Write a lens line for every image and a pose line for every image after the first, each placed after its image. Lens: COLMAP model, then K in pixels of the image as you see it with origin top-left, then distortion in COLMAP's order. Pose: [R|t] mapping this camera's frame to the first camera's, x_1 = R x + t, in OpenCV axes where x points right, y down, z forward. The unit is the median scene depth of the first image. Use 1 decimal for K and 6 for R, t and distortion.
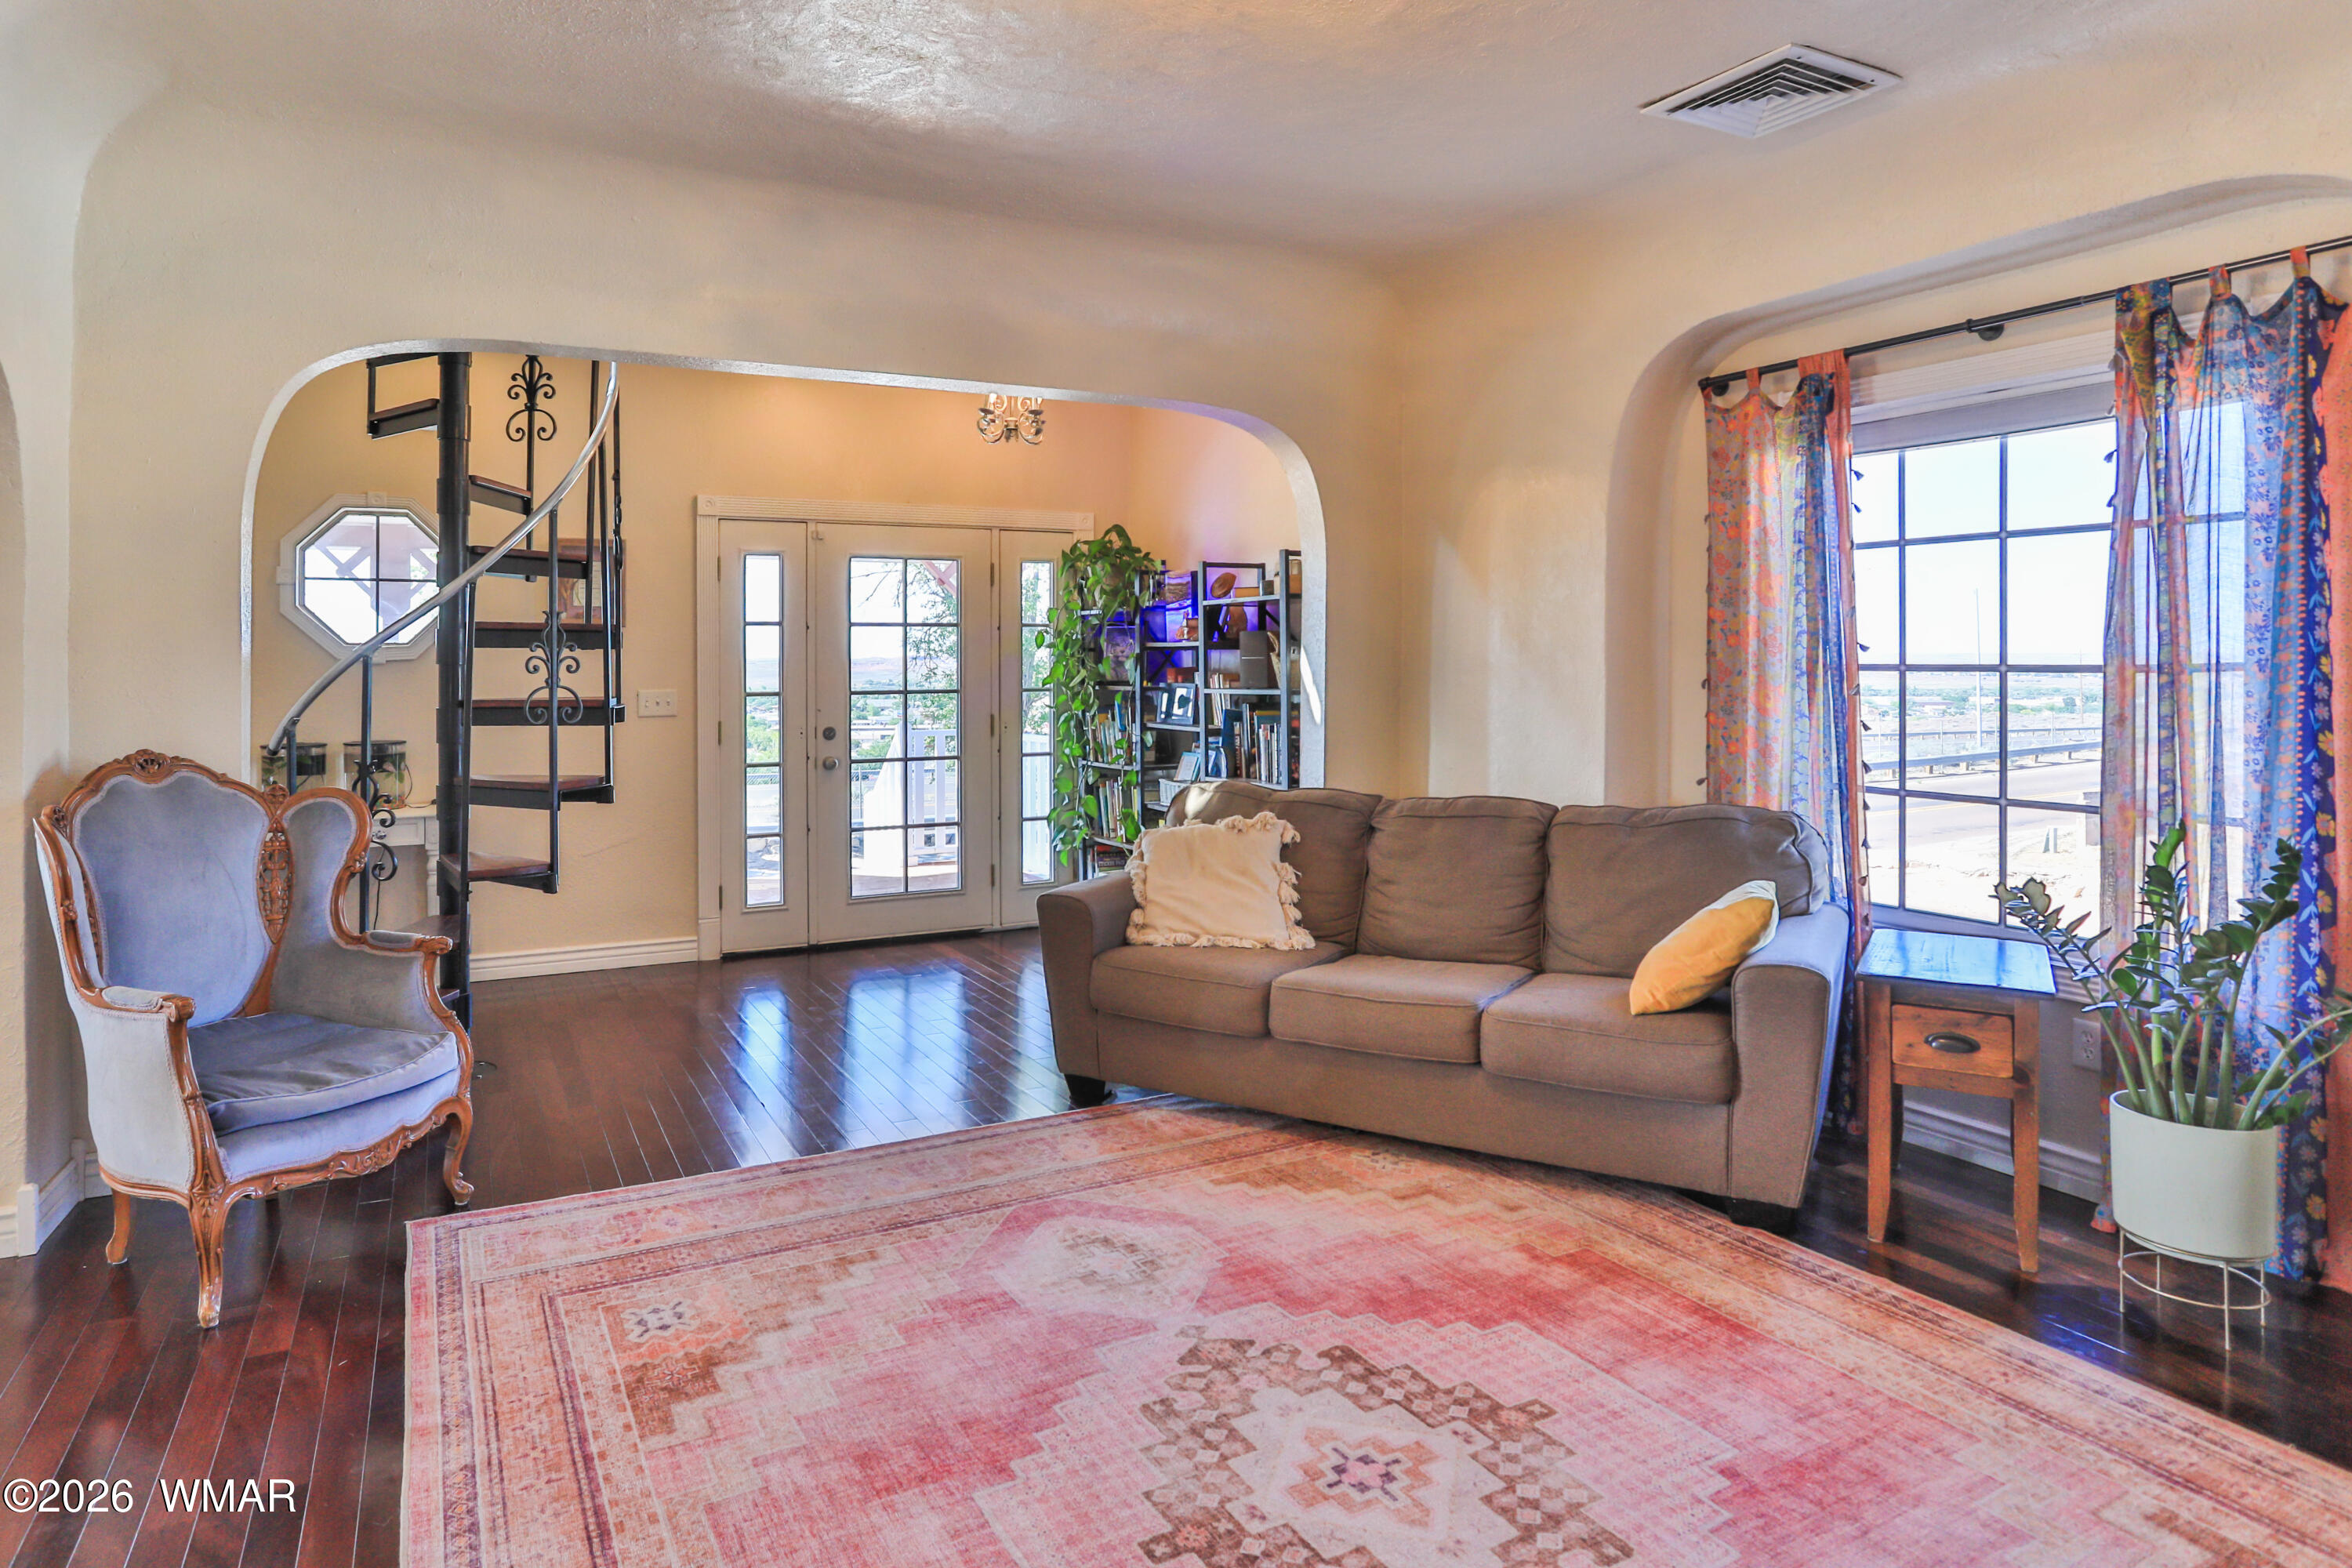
lens RADIAL K [[1413.9, 0, 1177.0], [0, 1413.9, 758.1], [0, 0, 1]] dist [-0.067826, 0.053792]
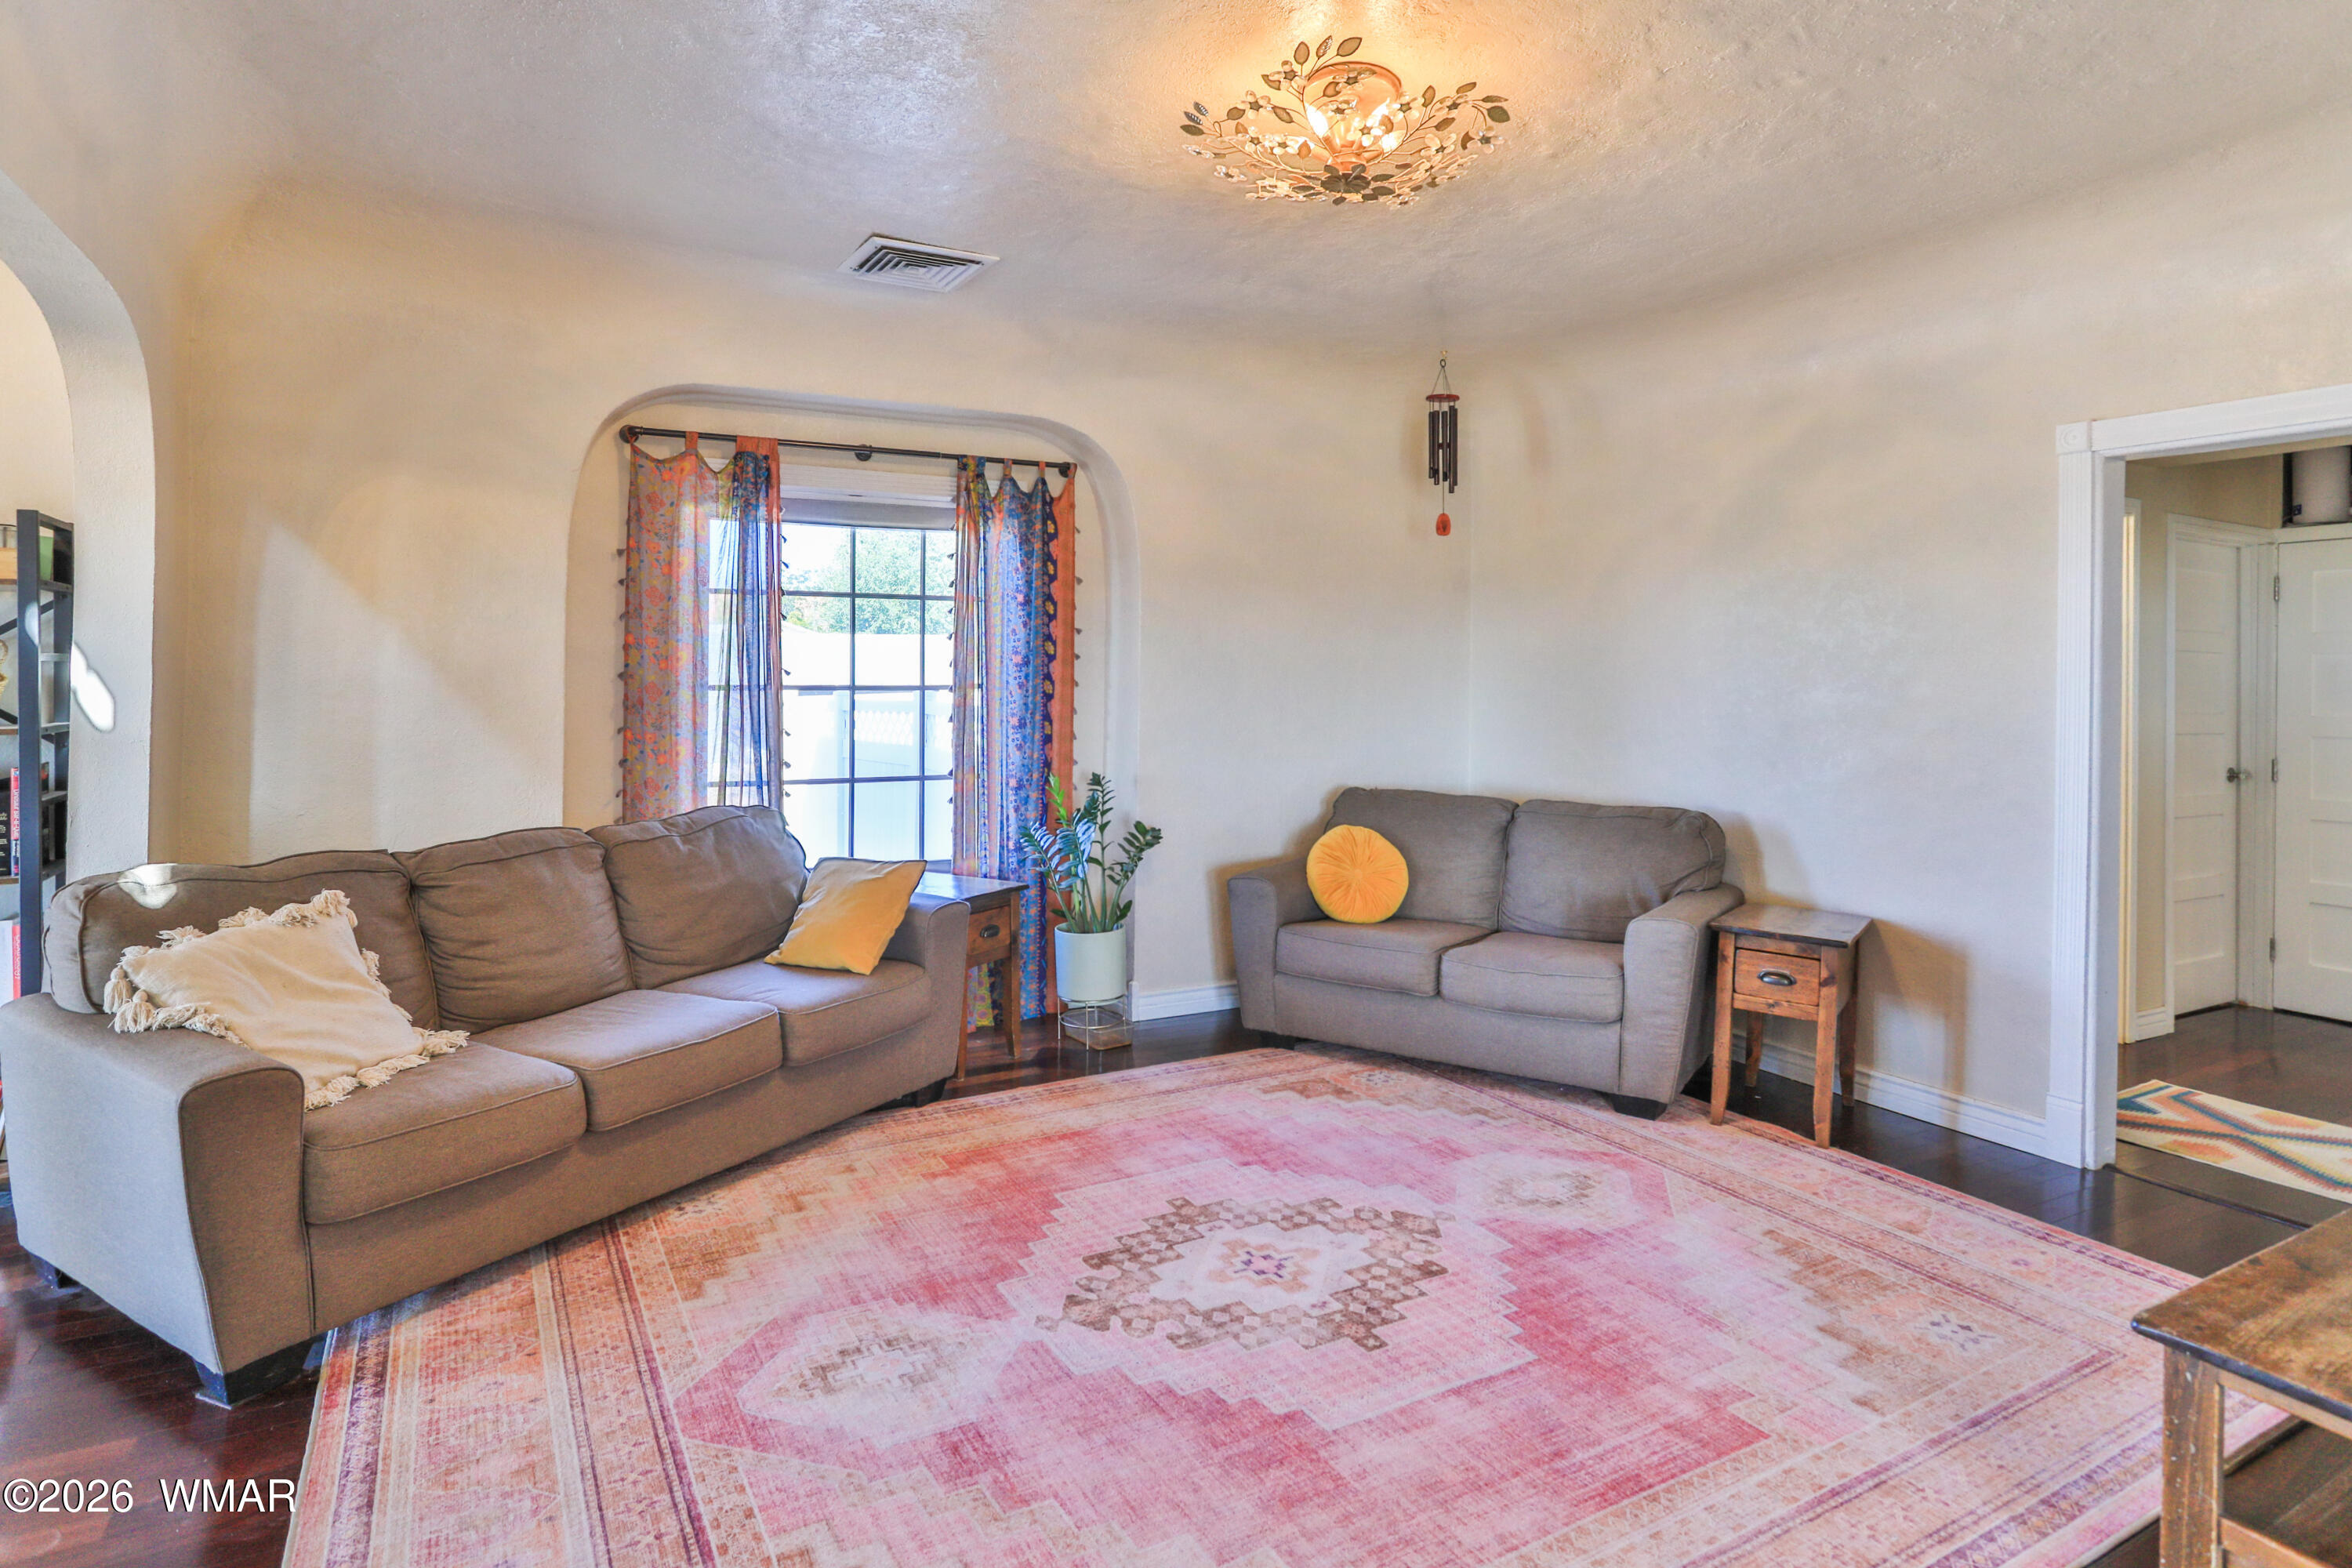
lens RADIAL K [[1244.6, 0, 1142.9], [0, 1244.6, 769.8], [0, 0, 1]] dist [-0.057372, 0.033407]
pose [[-0.015291, -0.069111, 0.997492, -0.845761], [0.062778, 0.995574, 0.069940, -0.062303], [-0.997910, 0.063690, -0.010885, 0.870294]]
